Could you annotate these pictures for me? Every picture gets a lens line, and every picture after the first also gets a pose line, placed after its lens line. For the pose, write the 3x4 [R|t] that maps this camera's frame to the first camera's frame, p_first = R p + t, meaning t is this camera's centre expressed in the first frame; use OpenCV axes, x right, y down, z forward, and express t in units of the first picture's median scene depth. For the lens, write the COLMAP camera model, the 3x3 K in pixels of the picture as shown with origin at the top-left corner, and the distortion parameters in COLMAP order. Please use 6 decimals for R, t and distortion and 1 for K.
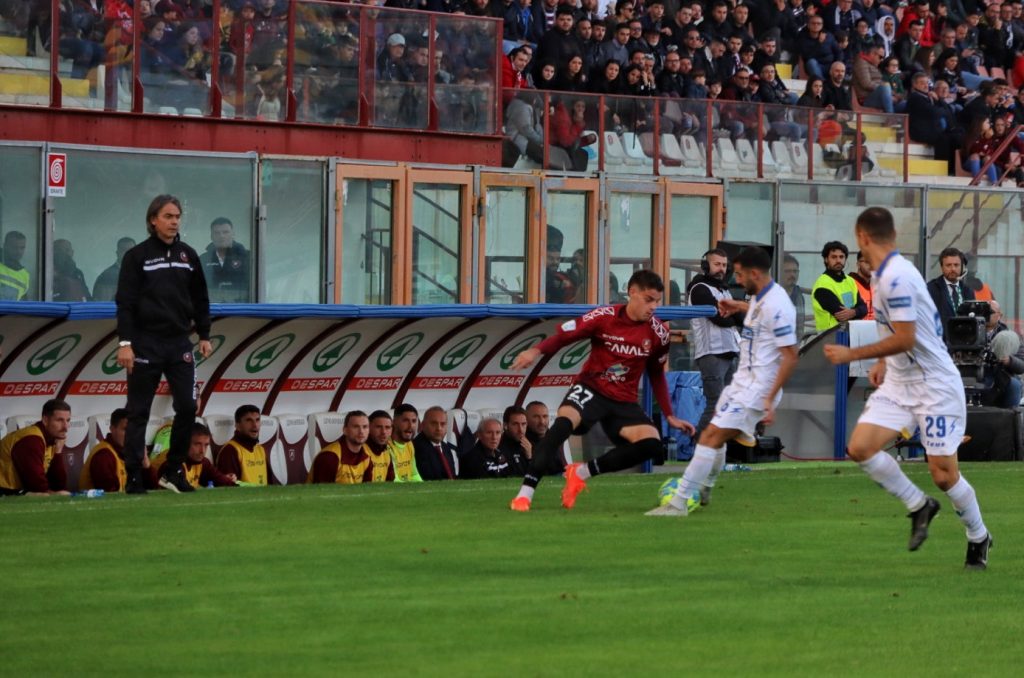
lens RADIAL K [[417.8, 0, 512.0], [0, 417.8, 339.0], [0, 0, 1]] dist [0.000091, 0.000278]
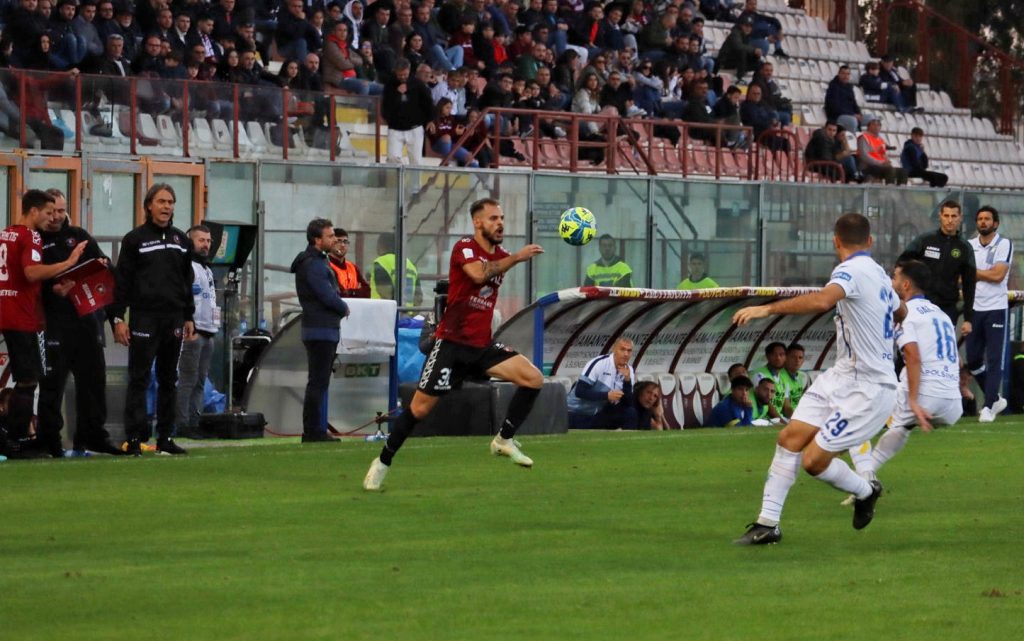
lens RADIAL K [[410.3, 0, 512.0], [0, 410.3, 320.5], [0, 0, 1]] dist [0.007183, -0.002131]
pose [[0.999910, -0.002274, 0.013235, 1.238896], [0.002348, 0.999982, -0.005549, 0.016532], [-0.013223, 0.005580, 0.999897, -0.006062]]
